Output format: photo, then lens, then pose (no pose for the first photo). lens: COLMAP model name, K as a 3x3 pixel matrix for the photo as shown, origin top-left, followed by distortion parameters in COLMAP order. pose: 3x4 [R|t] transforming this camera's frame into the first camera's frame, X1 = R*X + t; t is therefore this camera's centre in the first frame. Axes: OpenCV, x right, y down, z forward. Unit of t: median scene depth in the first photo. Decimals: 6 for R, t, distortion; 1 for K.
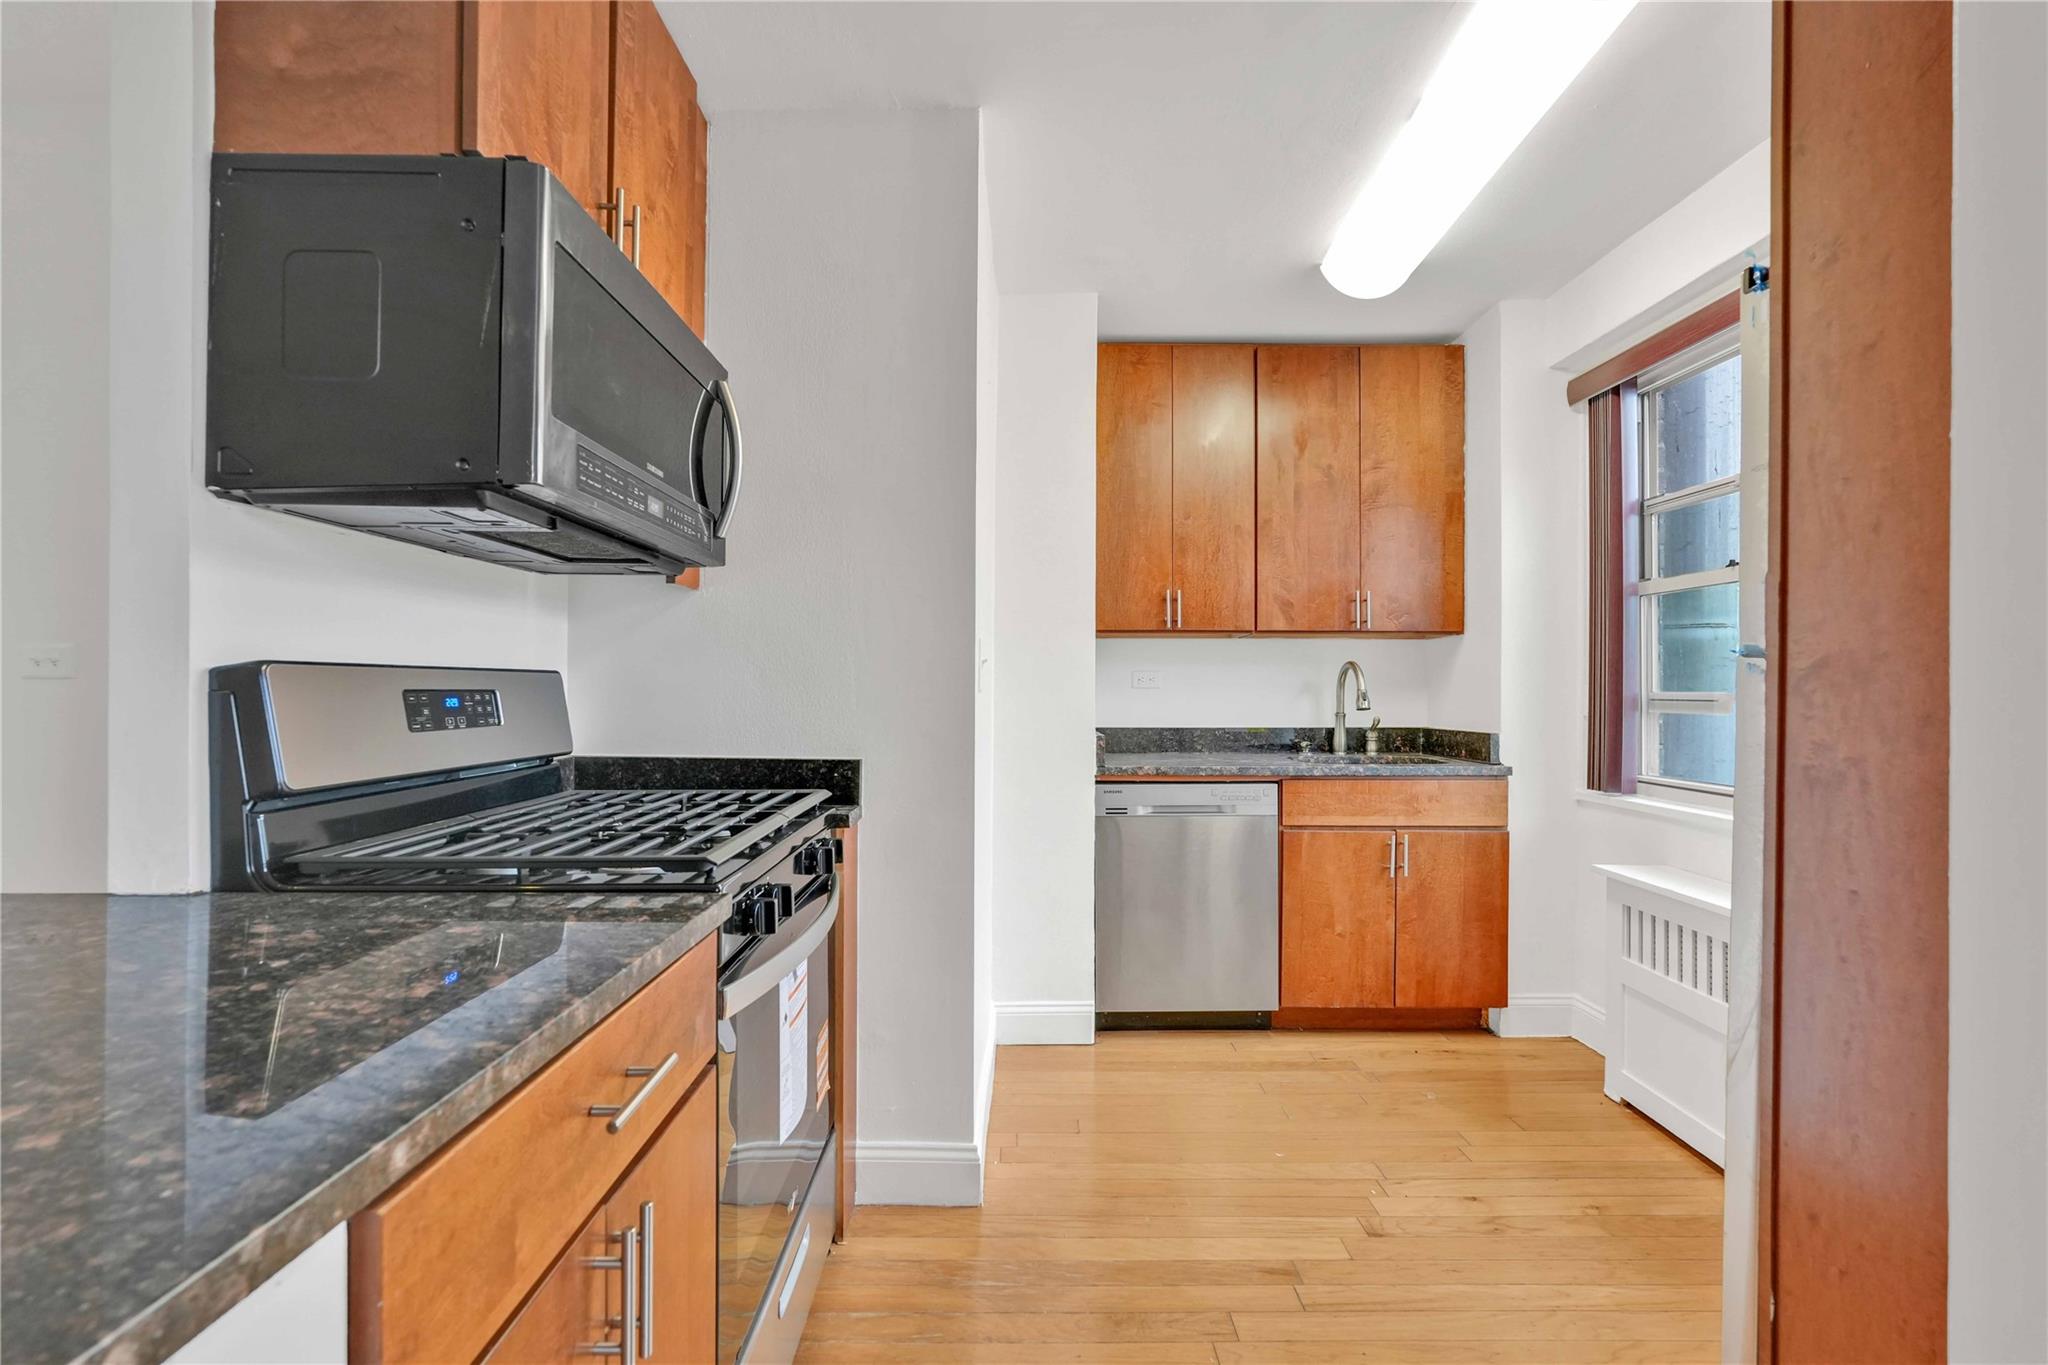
lens RADIAL K [[949.2, 0, 1022.1], [0, 949.2, 673.7], [0, 0, 1]] dist [-0.011494, 0.010740]
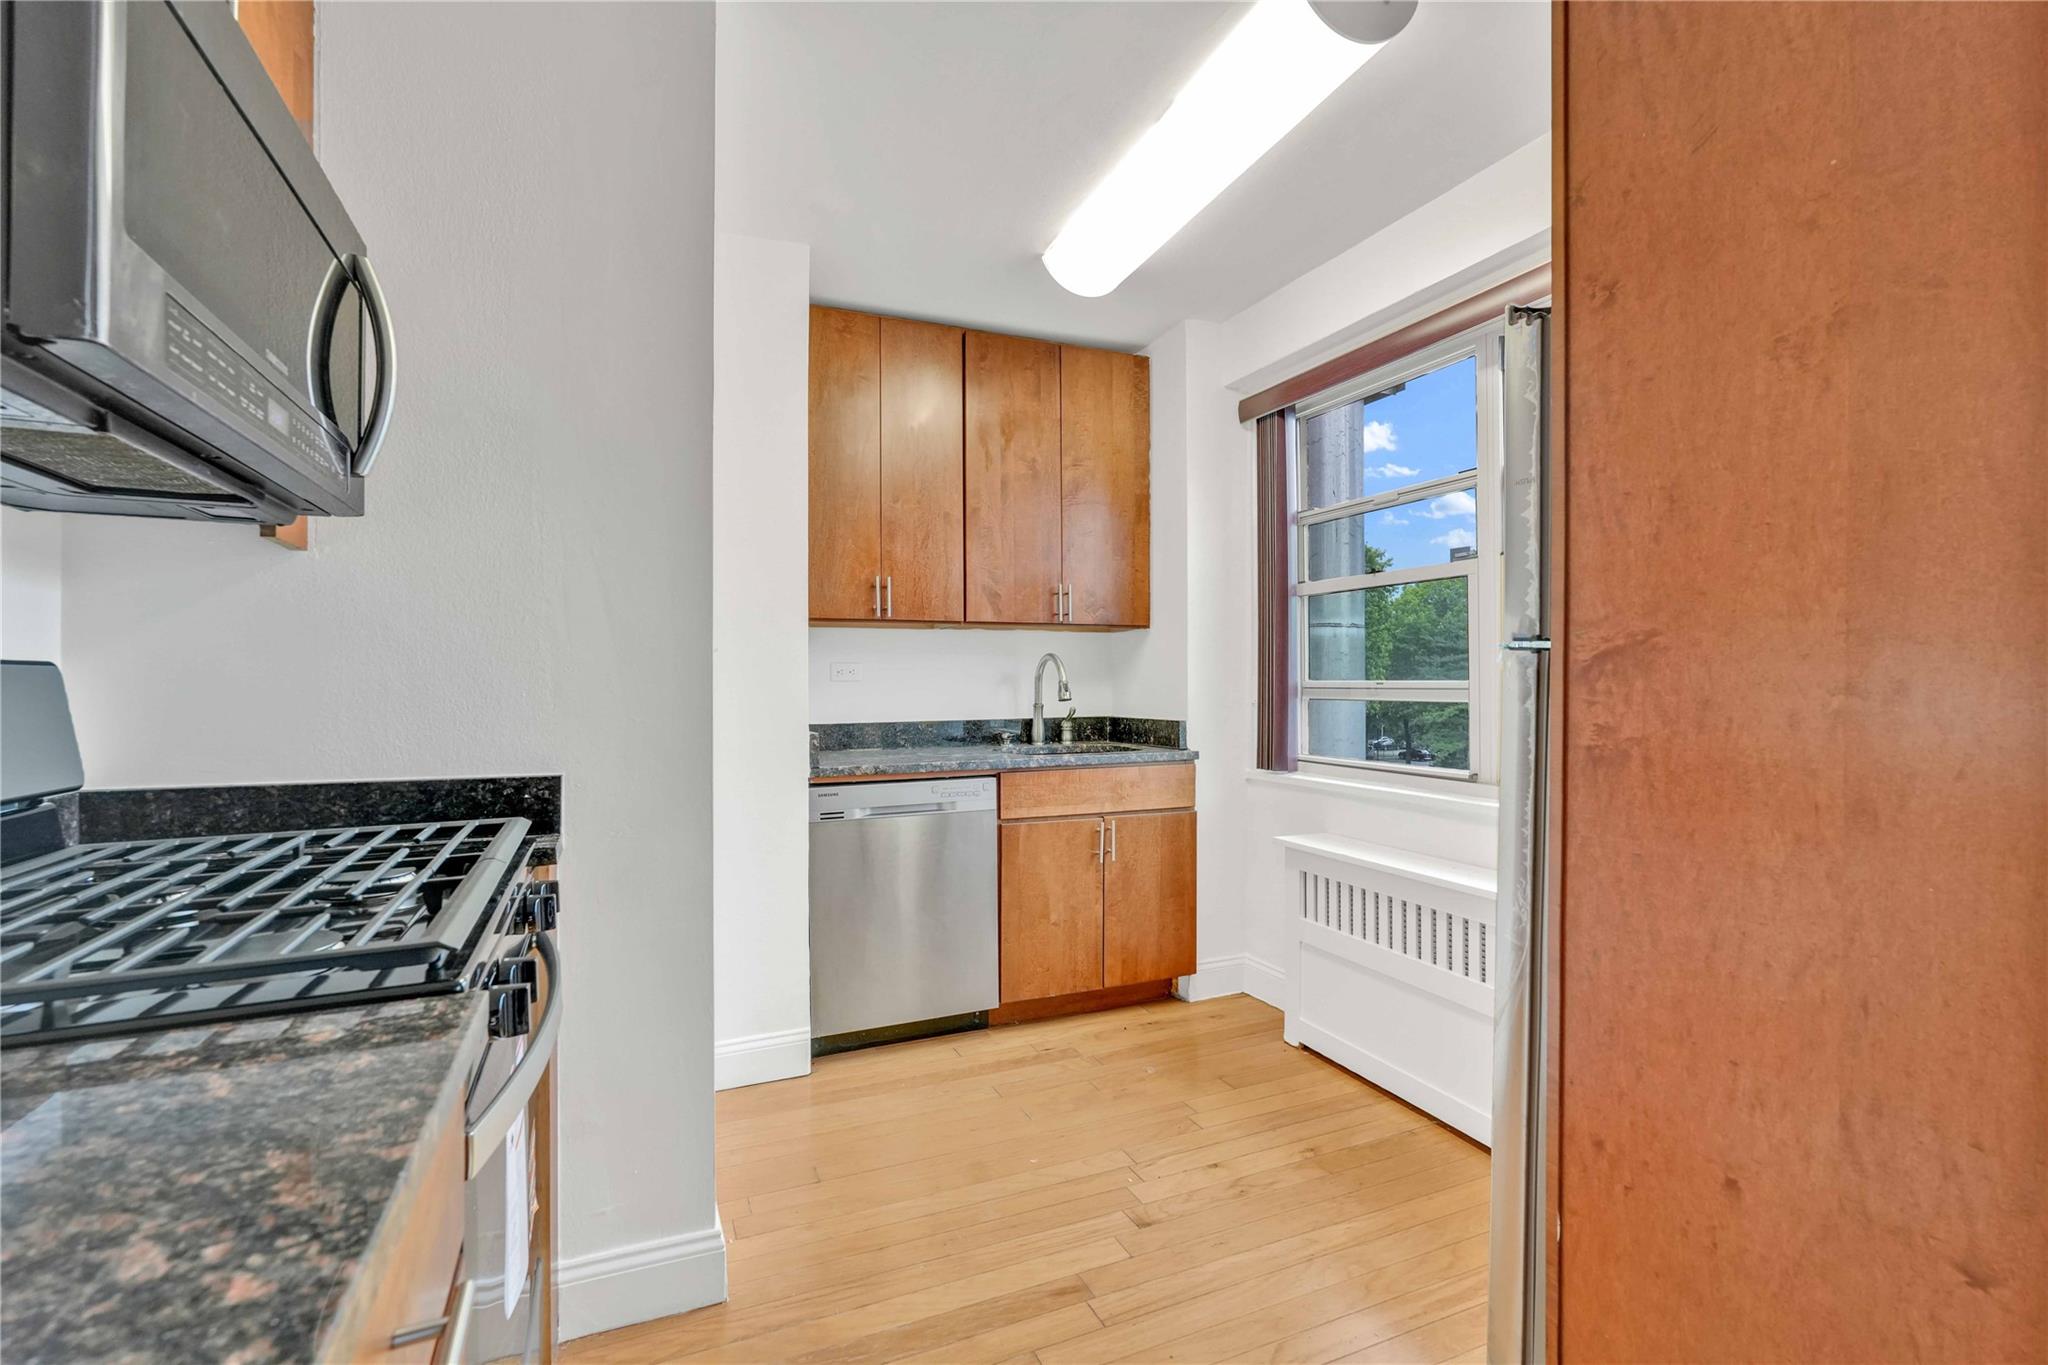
lens RADIAL K [[937.3, 0, 1028.4], [0, 937.3, 668.7], [0, 0, 1]] dist [-0.016939, 0.013549]
pose [[0.915429, -0.002430, 0.402471, -0.090709], [0.001223, 0.999994, 0.003255, 0.000357], [-0.402477, -0.002488, 0.915427, 0.098048]]
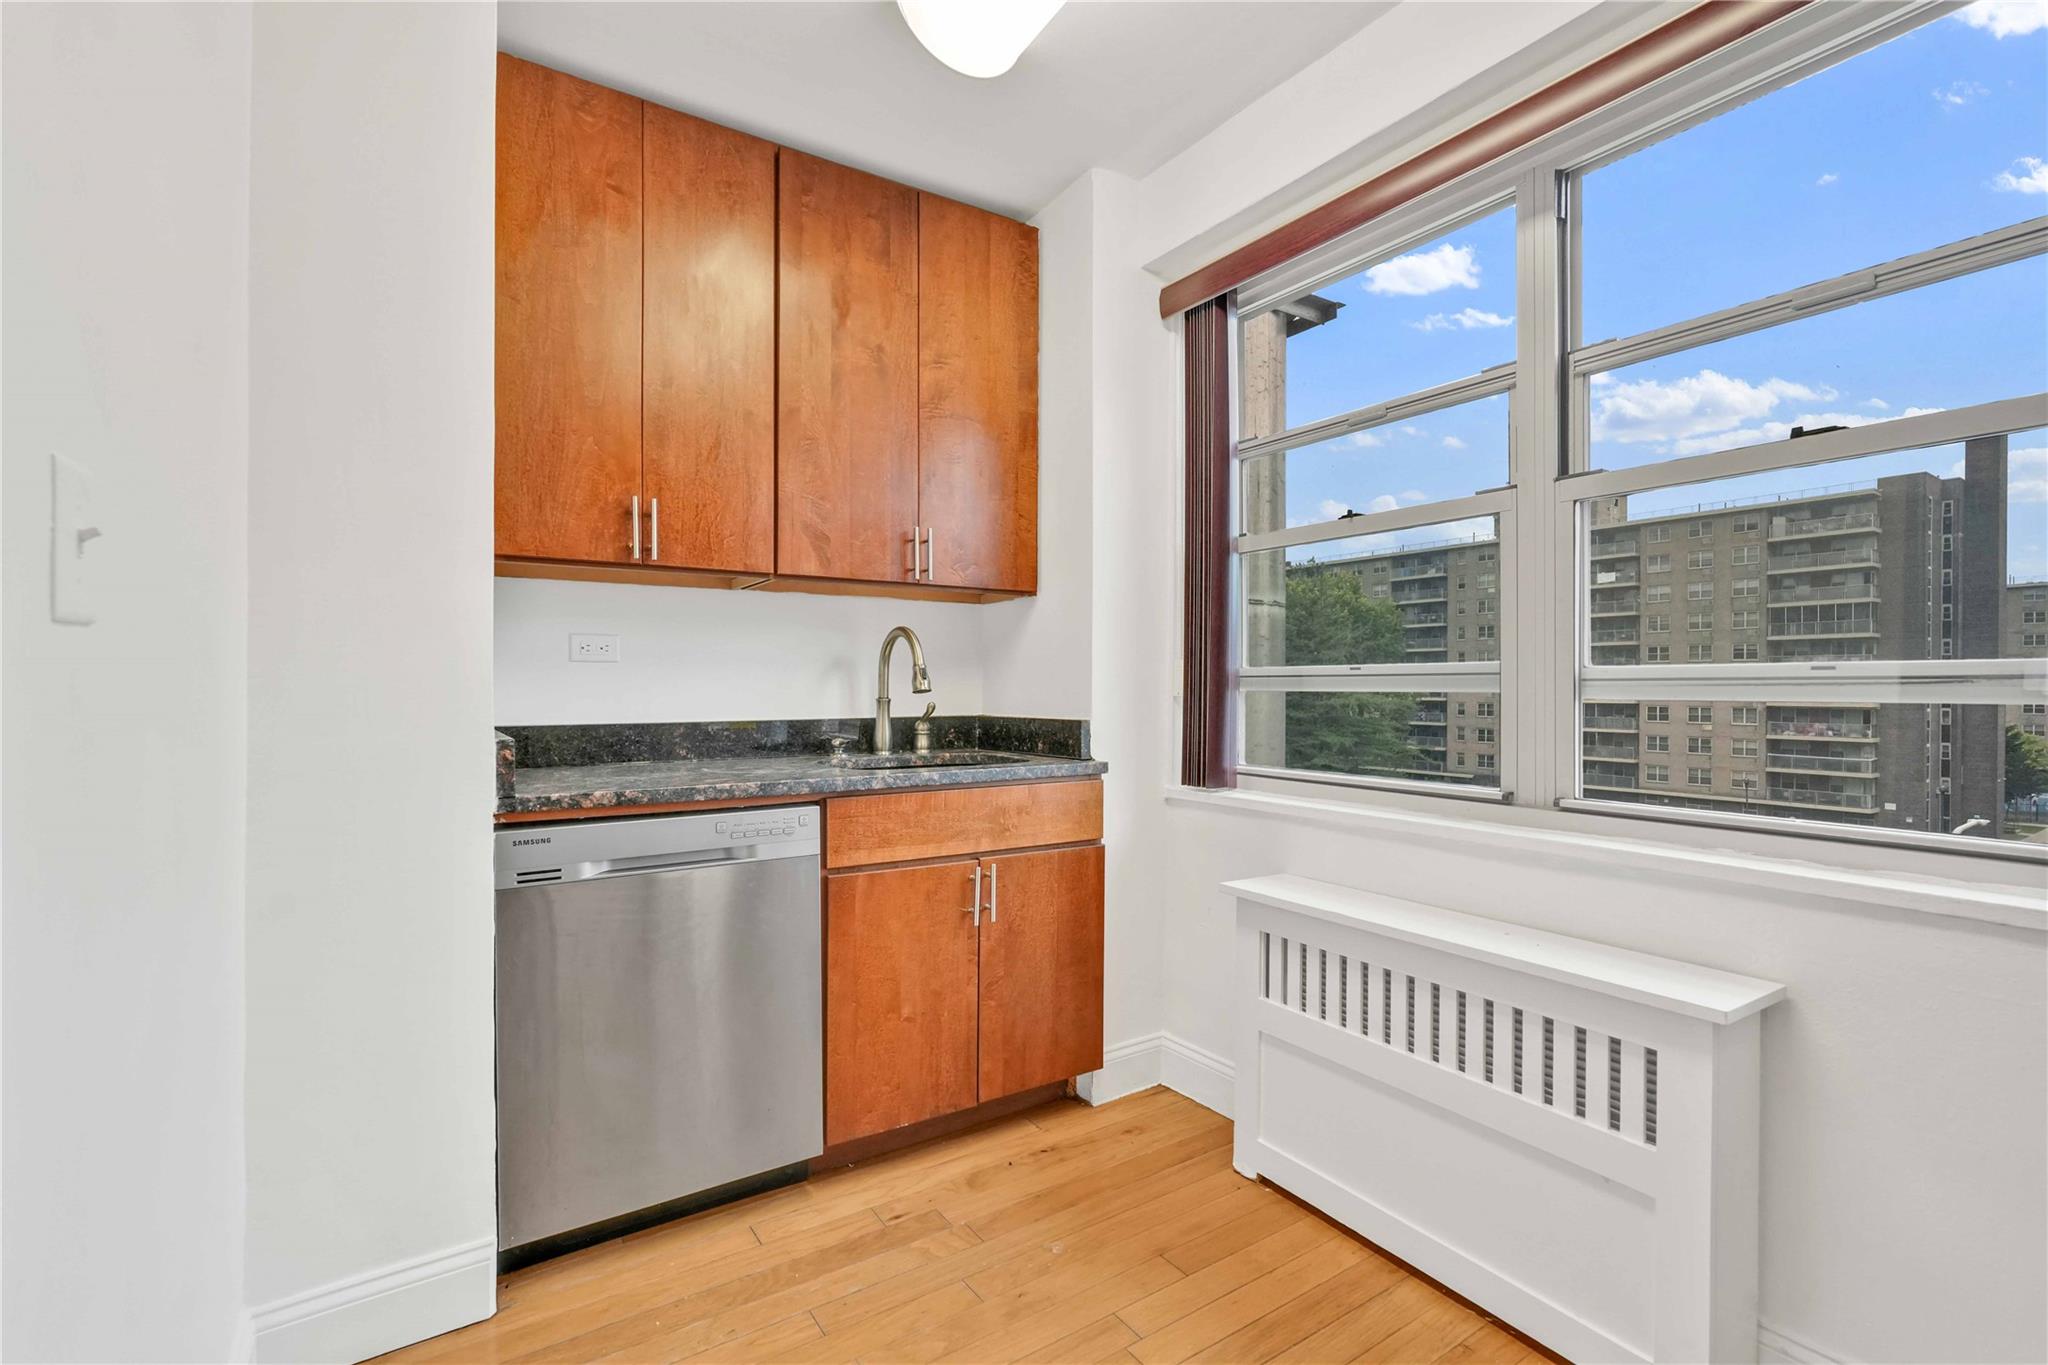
lens RADIAL K [[910.7, 0, 1026.6], [0, 910.7, 687.7], [0, 0, 1]] dist [-0.010128, 0.007274]
pose [[0.831773, -0.002858, 0.555108, 0.042464], [-0.006534, 0.999867, 0.014939, 0.025708], [-0.555077, -0.016053, 0.831644, 0.407961]]
